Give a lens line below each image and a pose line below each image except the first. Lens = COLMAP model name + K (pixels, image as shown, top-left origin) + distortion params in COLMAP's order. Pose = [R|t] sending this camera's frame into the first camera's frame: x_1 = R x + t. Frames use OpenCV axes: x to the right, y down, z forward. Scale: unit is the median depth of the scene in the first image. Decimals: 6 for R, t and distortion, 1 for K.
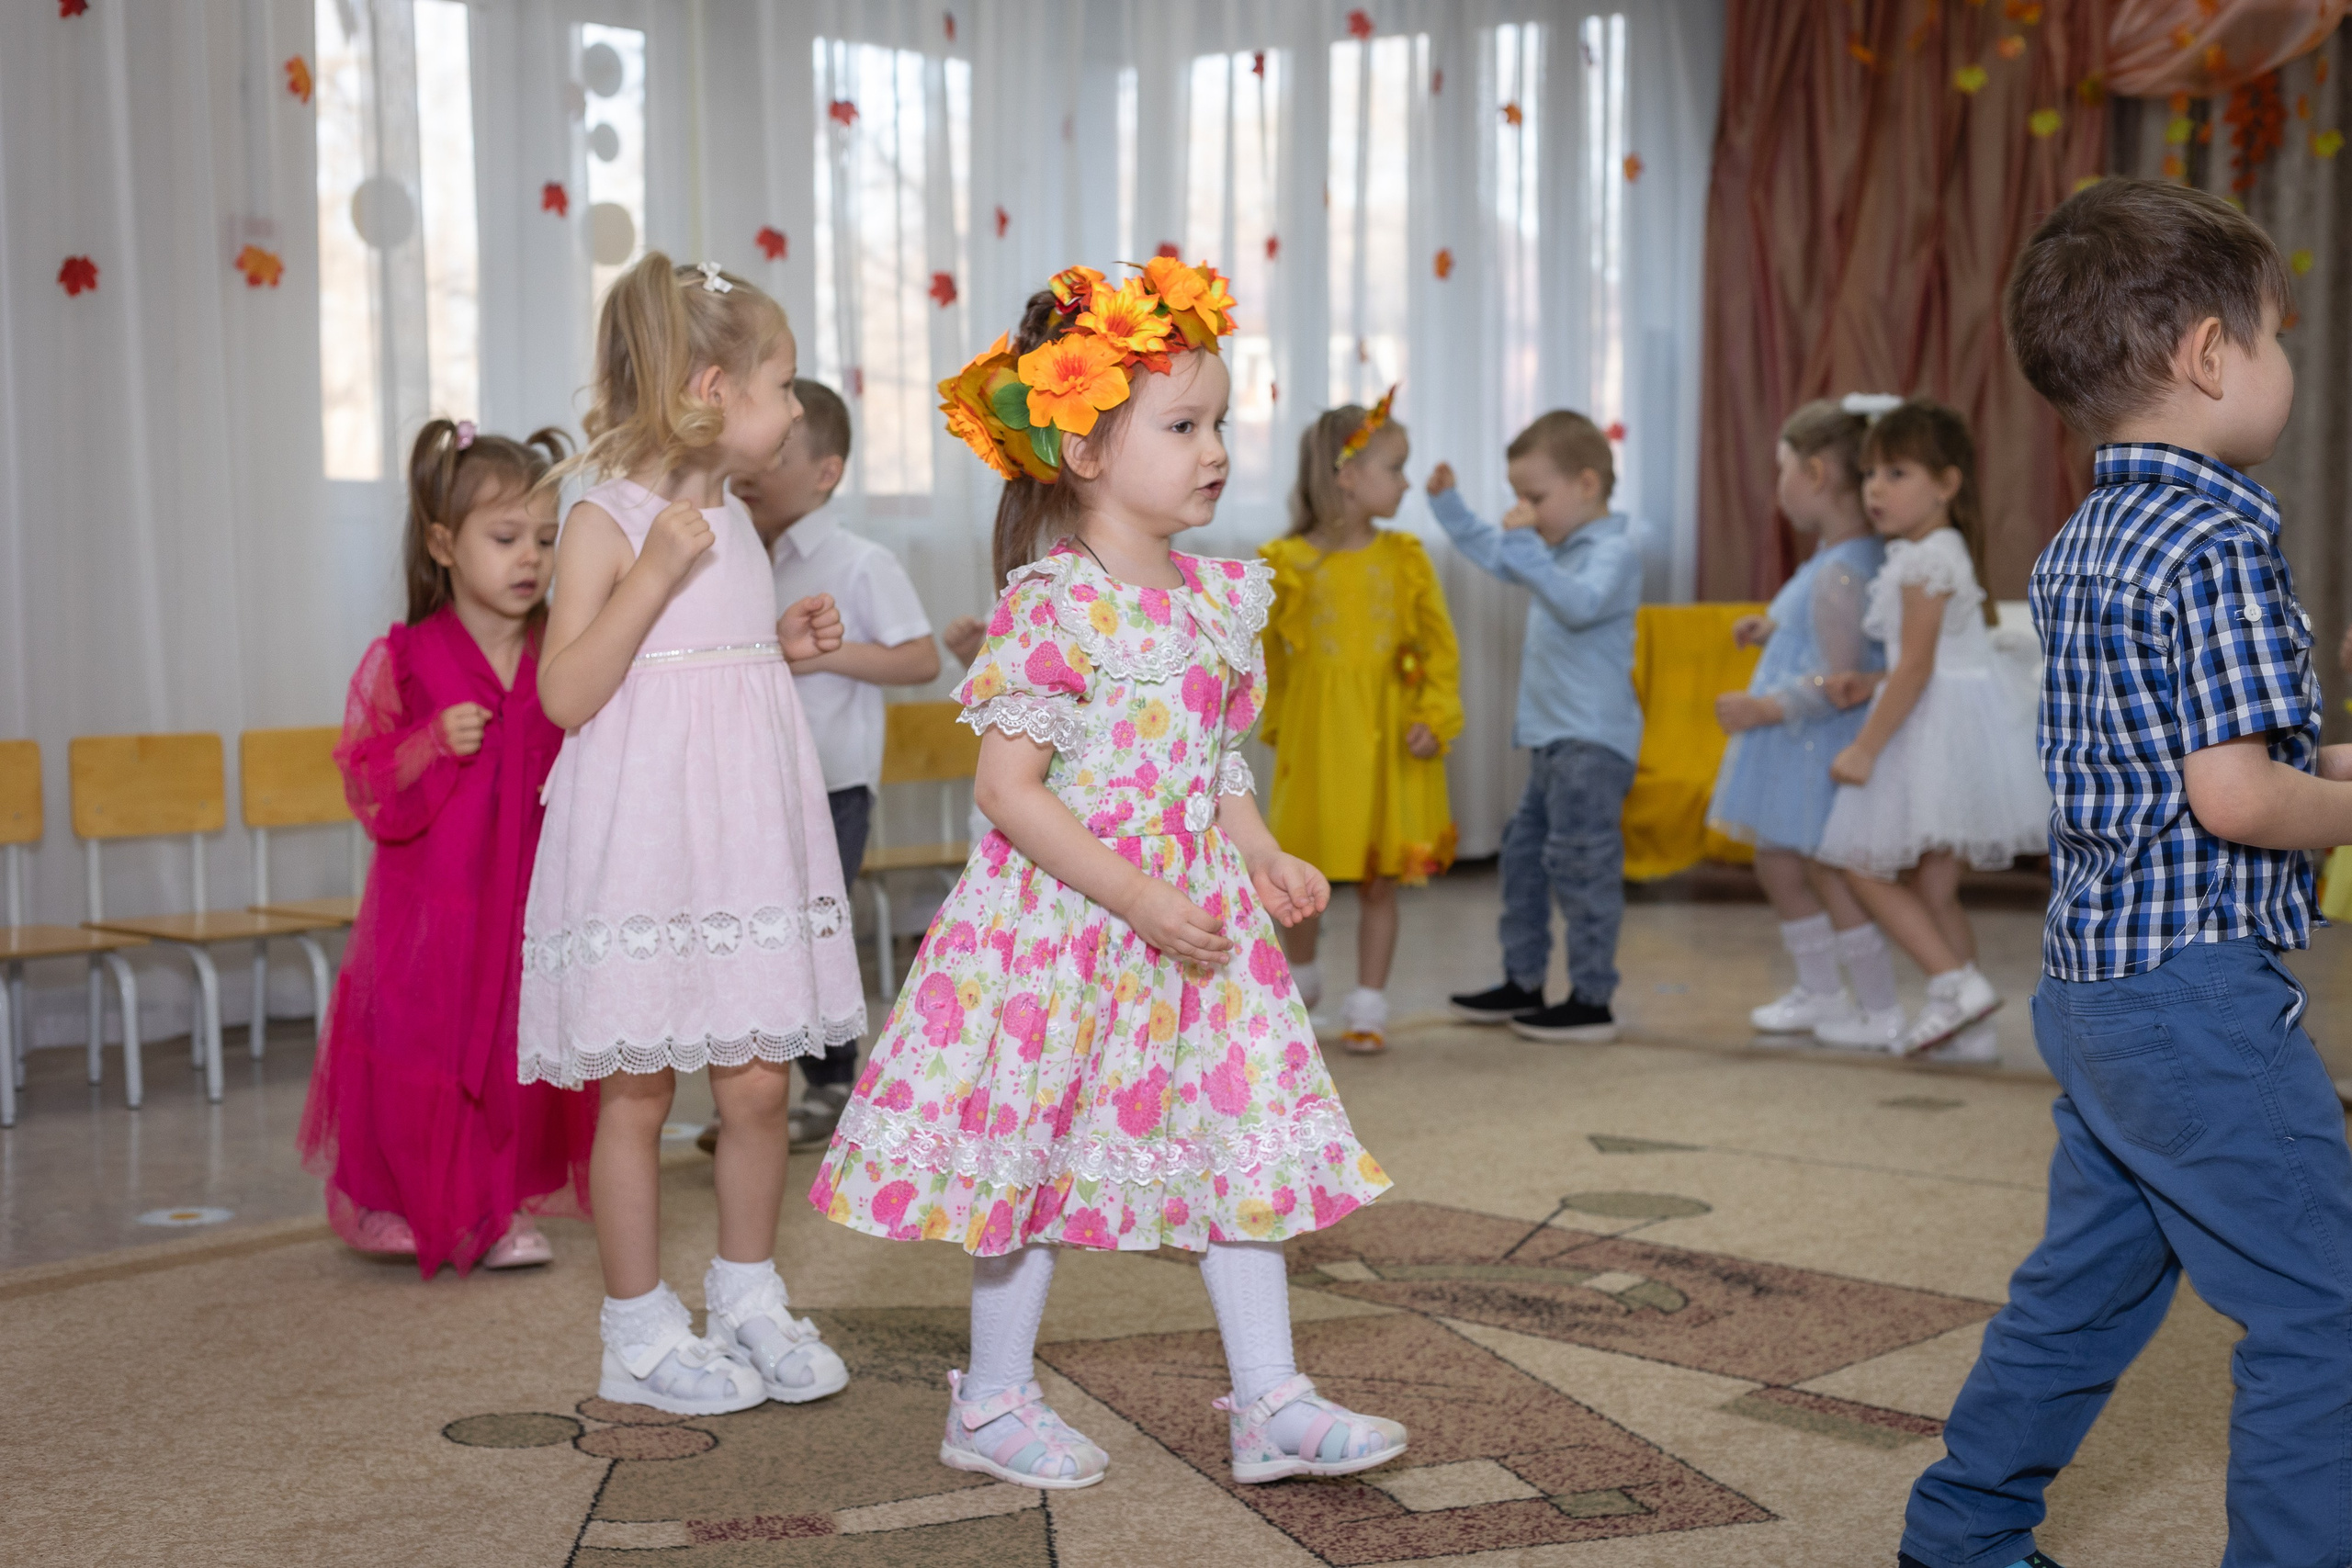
lens RADIAL K [[3456.8, 0, 1156.8], [0, 3456.8, 781.9], [0, 0, 1]] dist [0.006203, -0.001795]
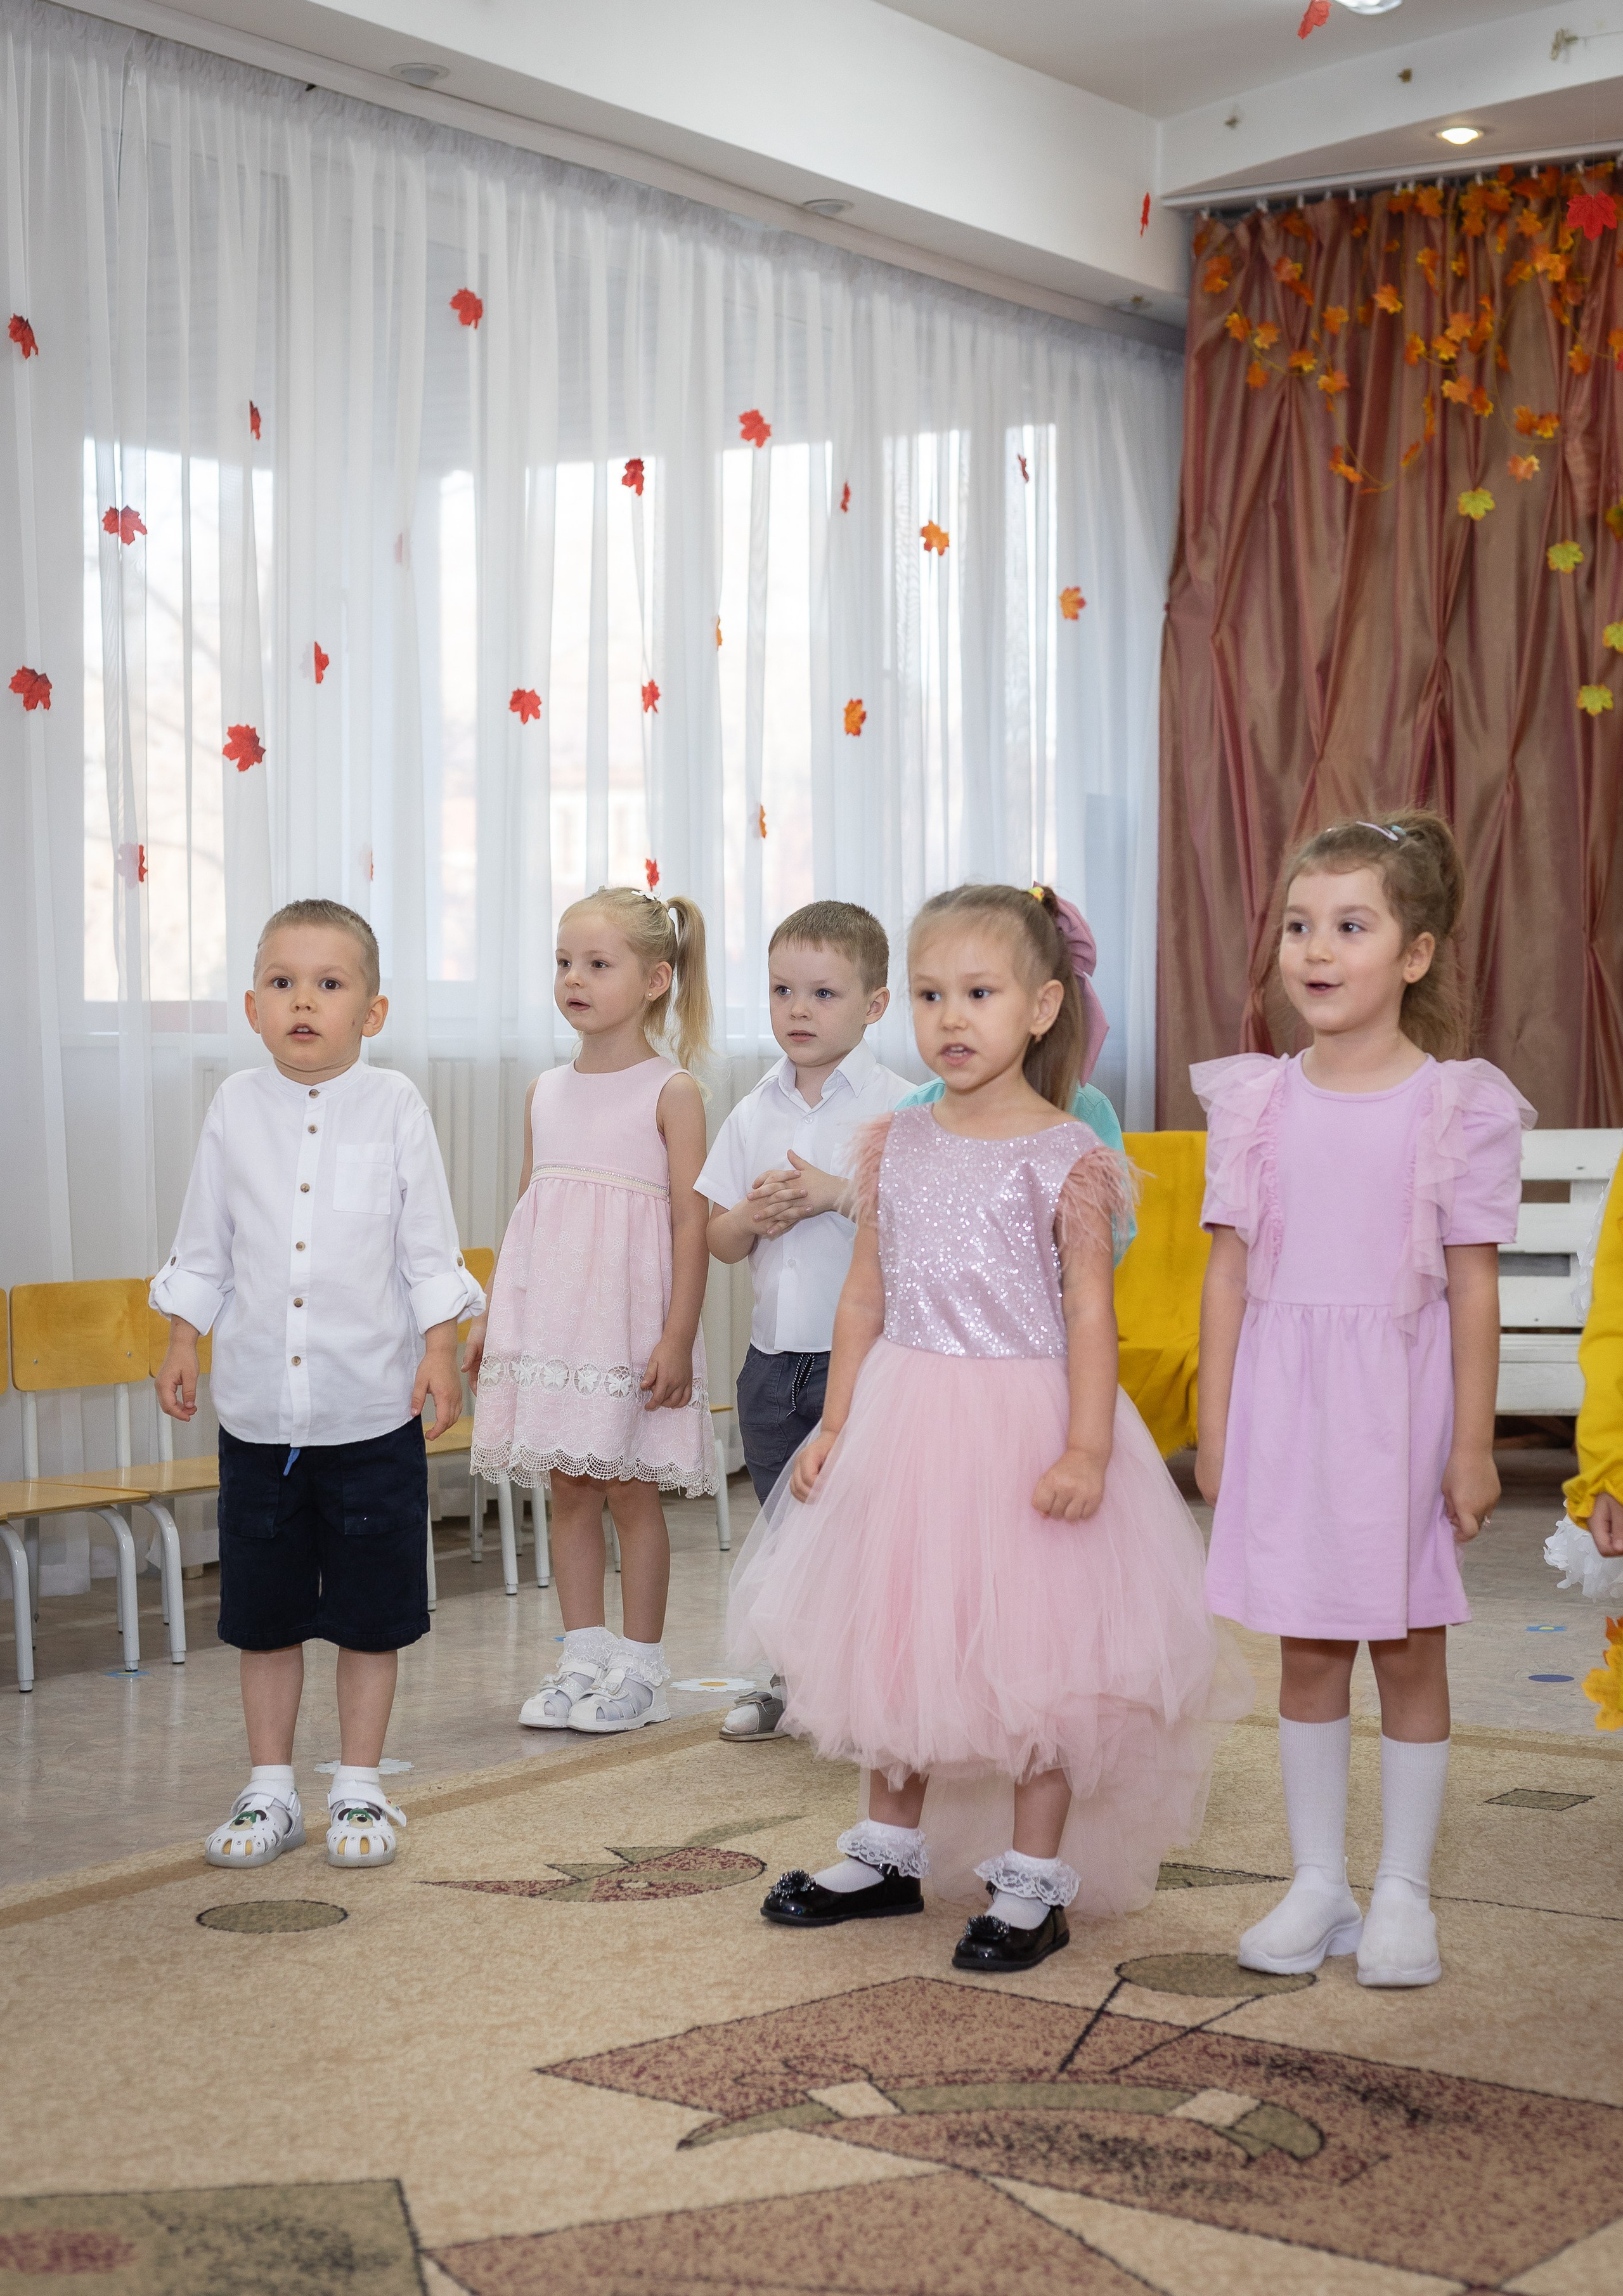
lens RADIAL K [[3965.9, 0, 904.0], [0, 3965.9, 1011.0], [0, 0, 1]] dist [-0.025838, 0.110569]
pose [[0.993310, -0.001882, 0.115462, -0.030366], [0.010127, 0.997435, -0.070858, -0.028551], [-0.115032, 0.071553, 0.990781, 0.150253]]
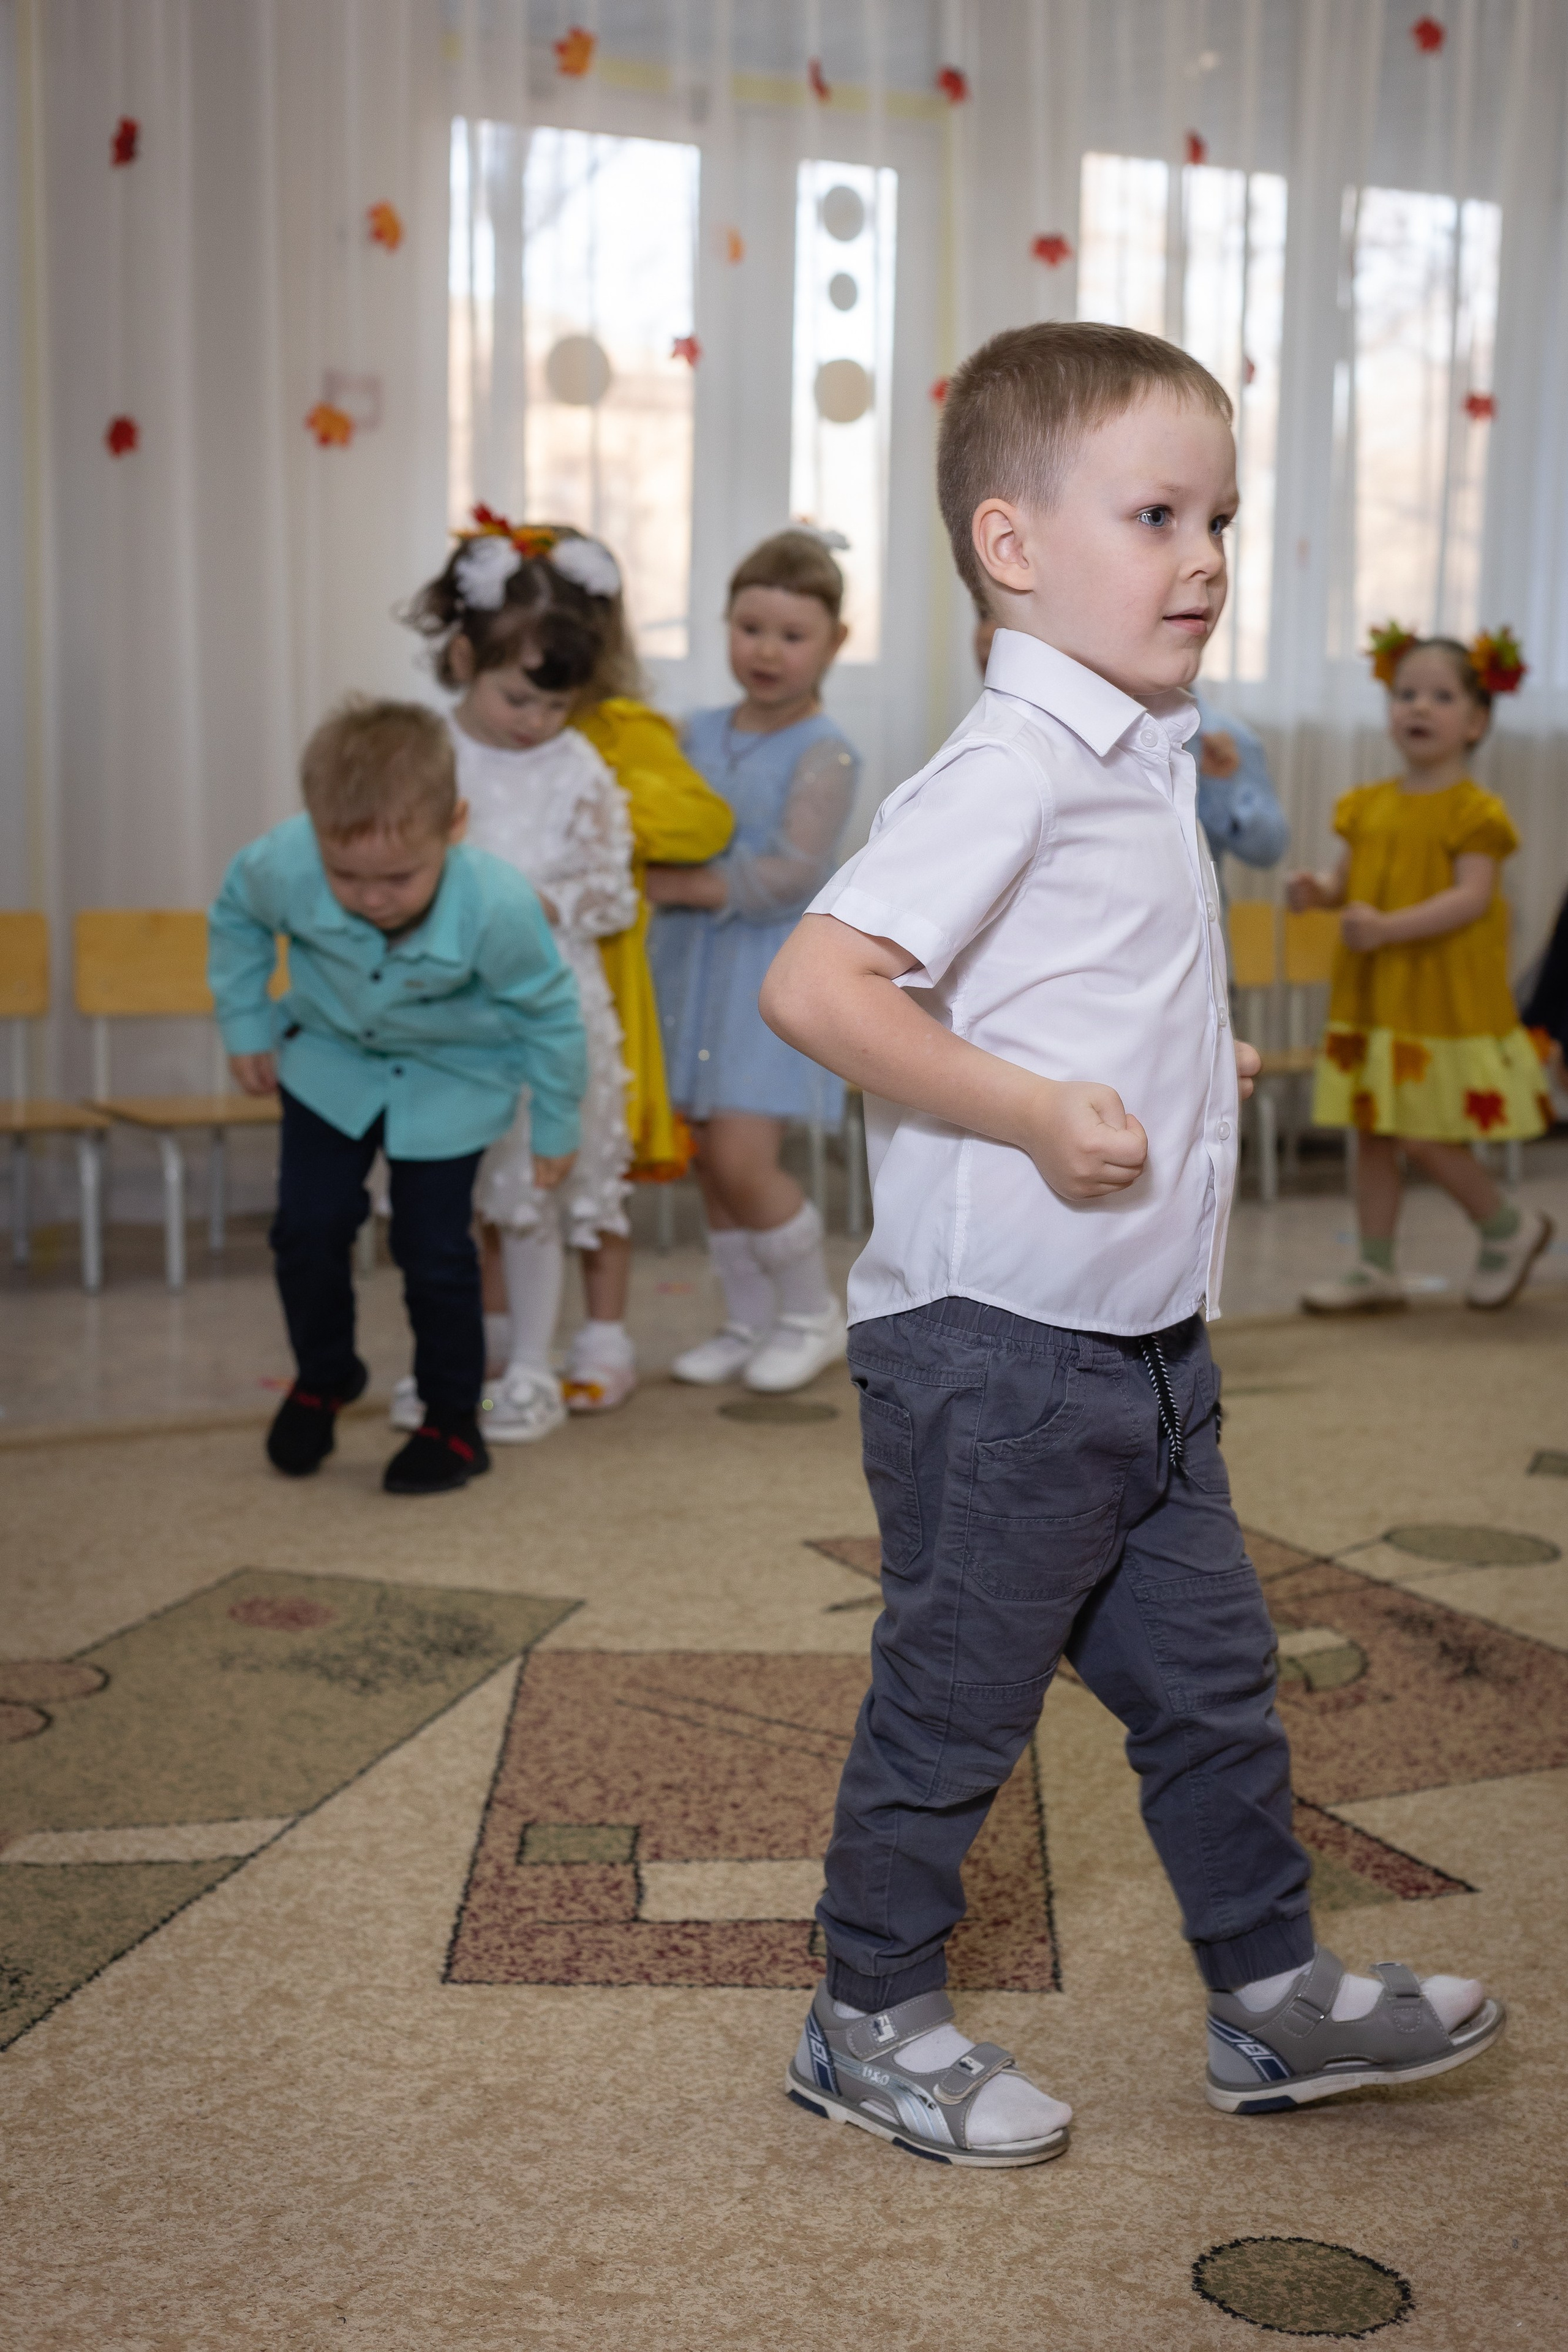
lens RADIAL K [[3457.1, 0, 784.0], [0, 3457.1, 1176.0], [0, 0, 1]] dist [0.006203, -0.001795]
pose [[0.939651, 0.056910, -0.337368, 0.278384], [-0.036836, 0.997165, 0.065613, -0.013486], [0.340145, -0.049227, 0.939084, 0.192395]]
